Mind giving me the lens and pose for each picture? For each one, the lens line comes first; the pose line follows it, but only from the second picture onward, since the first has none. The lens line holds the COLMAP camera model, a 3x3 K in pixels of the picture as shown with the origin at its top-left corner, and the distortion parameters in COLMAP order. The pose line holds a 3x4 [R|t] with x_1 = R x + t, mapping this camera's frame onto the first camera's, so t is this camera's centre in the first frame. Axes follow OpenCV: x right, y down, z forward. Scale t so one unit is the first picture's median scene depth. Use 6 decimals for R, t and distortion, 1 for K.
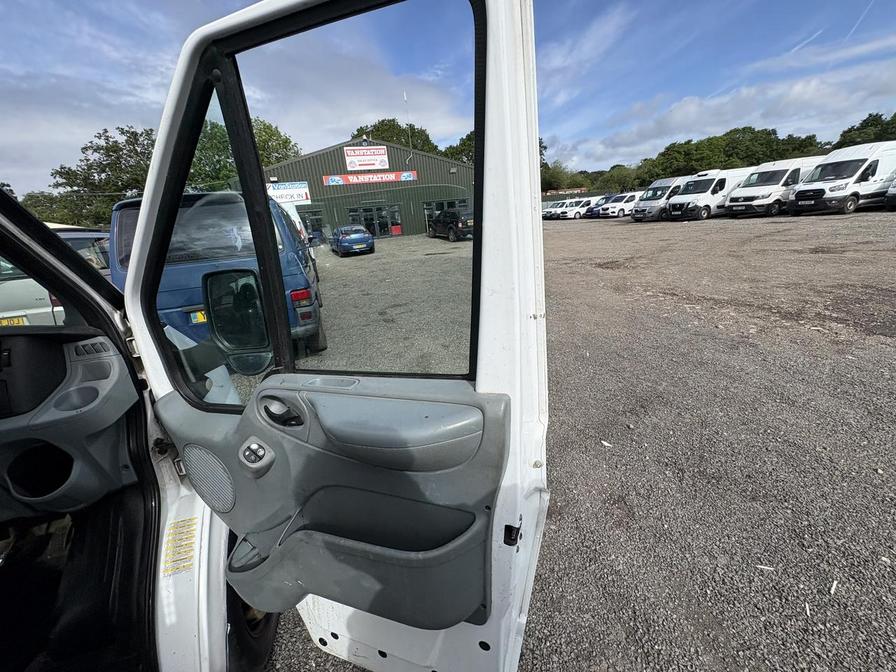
lens RADIAL K [[356.1, 0, 446.8], [0, 356.1, 337.3], [0, 0, 1]] dist [0.002987, 0.000132]
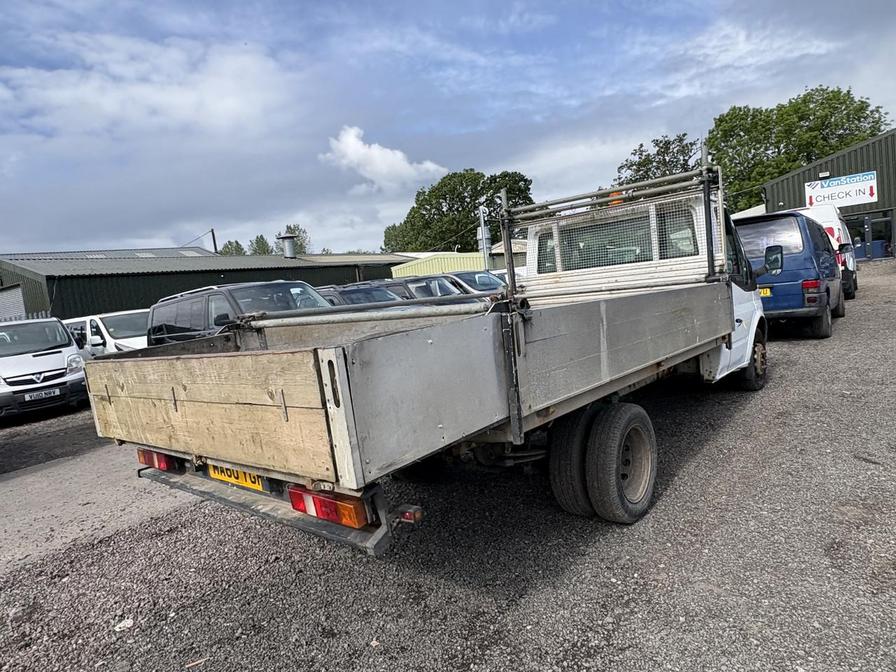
lens RADIAL K [[556.0, 0, 450.7], [0, 556.0, 325.5], [0, 0, 1]] dist [0.011761, -0.008523]
pose [[0.530422, 0.090736, -0.842864, 0.083401], [-0.213145, 0.976590, -0.029002, 0.048870], [0.820501, 0.195036, 0.537345, -0.153403]]
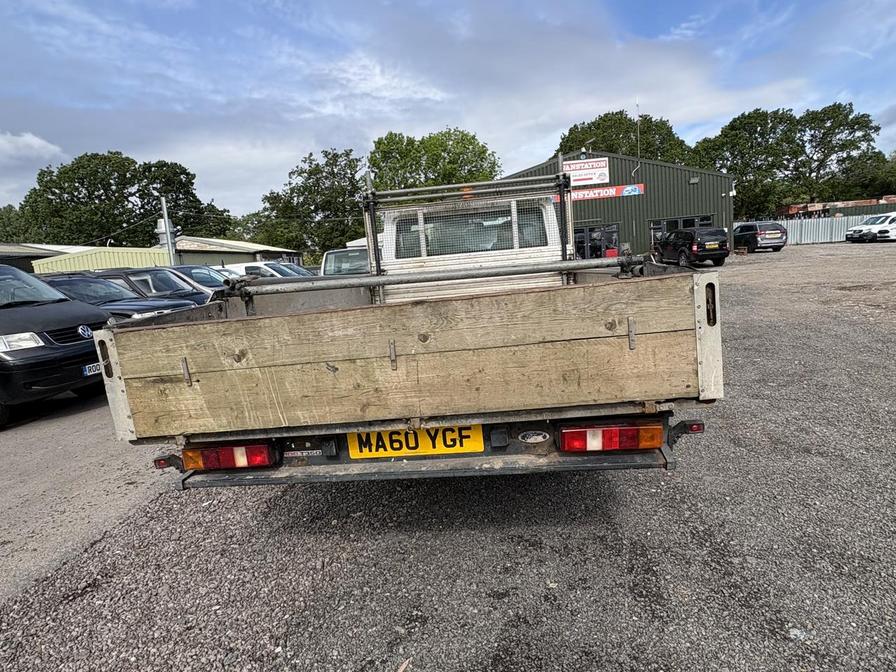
lens RADIAL K [[556.0, 0, 449.7], [0, 556.0, 334.5], [0, 0, 1]] dist [0.011761, -0.008523]
pose [[0.916171, 0.066319, -0.395262, 0.025891], [-0.127949, 0.983006, -0.131638, 0.071676], [0.379815, 0.171176, 0.909087, -0.200955]]
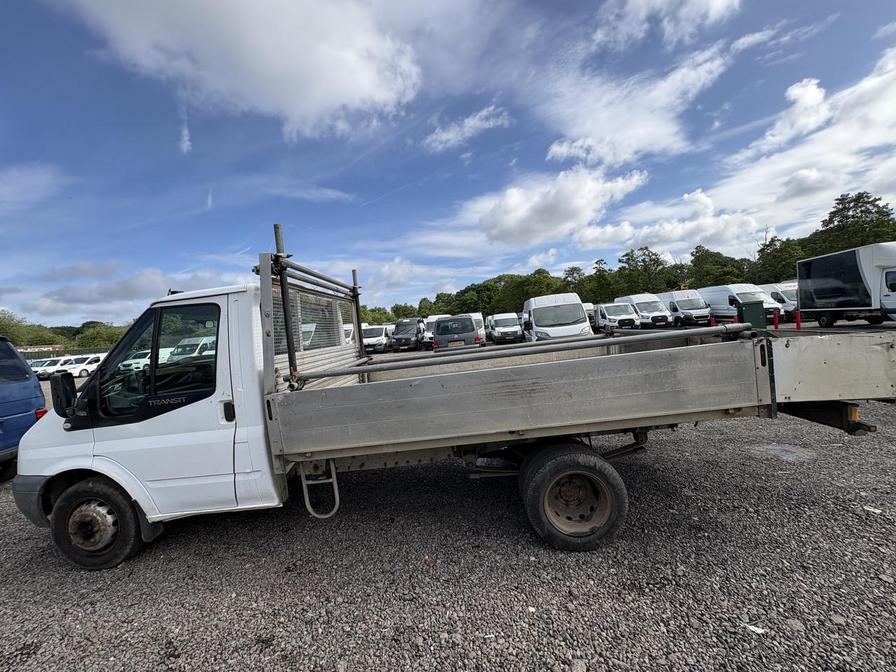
lens RADIAL K [[356.1, 0, 451.2], [0, 356.1, 337.5], [0, 0, 1]] dist [0.002987, 0.000132]
pose [[0.350132, 0.034139, 0.936078, -0.151659], [0.355458, 0.919743, -0.166499, 0.046751], [-0.866635, 0.391033, 0.309897, -0.092441]]
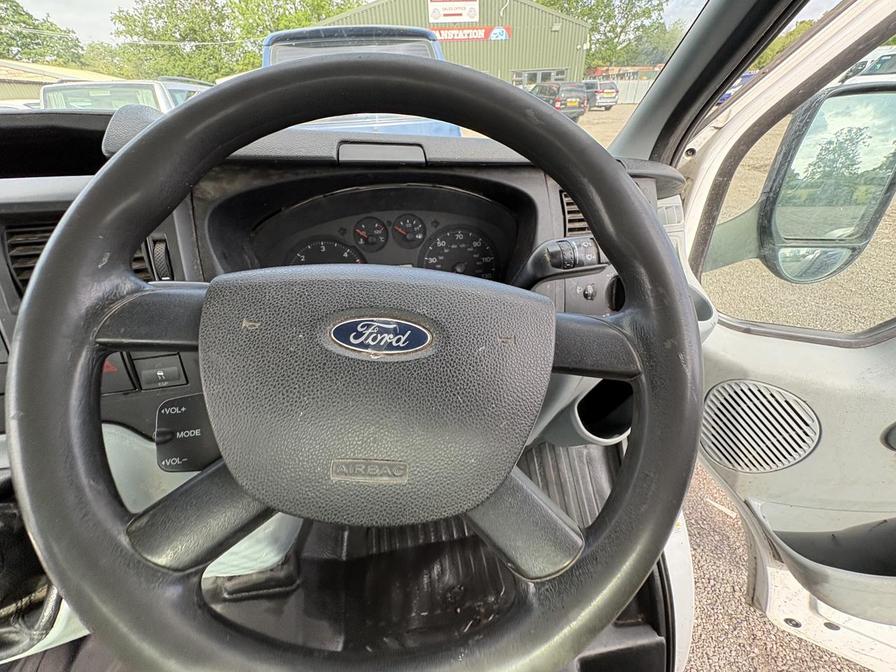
lens RADIAL K [[356.1, 0, 446.4], [0, 356.1, 336.9], [0, 0, 1]] dist [0.002987, 0.000132]
pose [[0.985924, 0.128481, -0.106992, -0.041288], [-0.095313, 0.957653, 0.271692, 0.004586], [0.137369, -0.257670, 0.956418, 0.012064]]
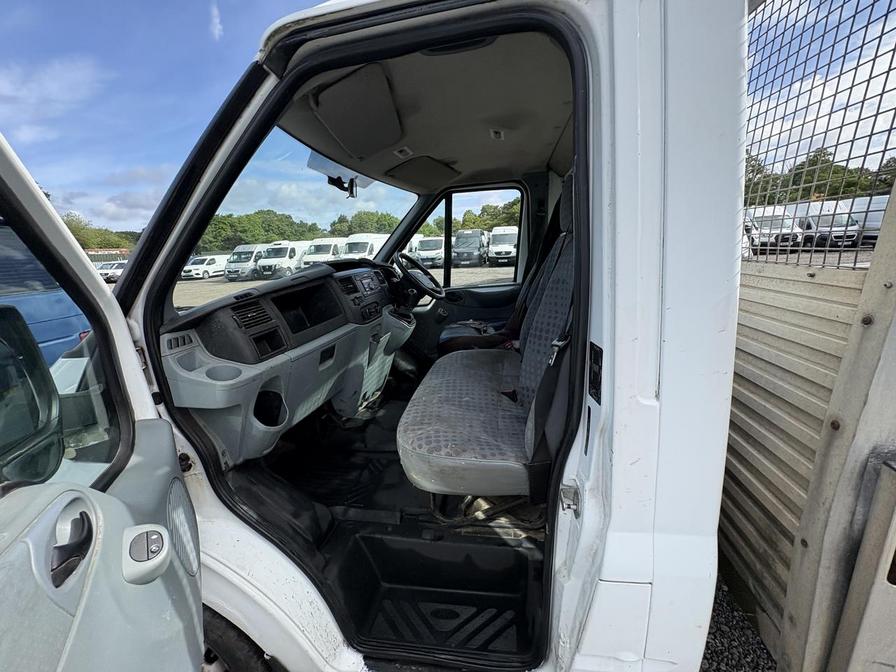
lens RADIAL K [[356.1, 0, 452.7], [0, 356.1, 333.0], [0, 0, 1]] dist [0.002987, 0.000132]
pose [[0.449914, -0.148474, 0.880644, -0.109088], [0.306042, 0.952009, 0.004151, 0.019765], [-0.838997, 0.267647, 0.473761, -0.024026]]
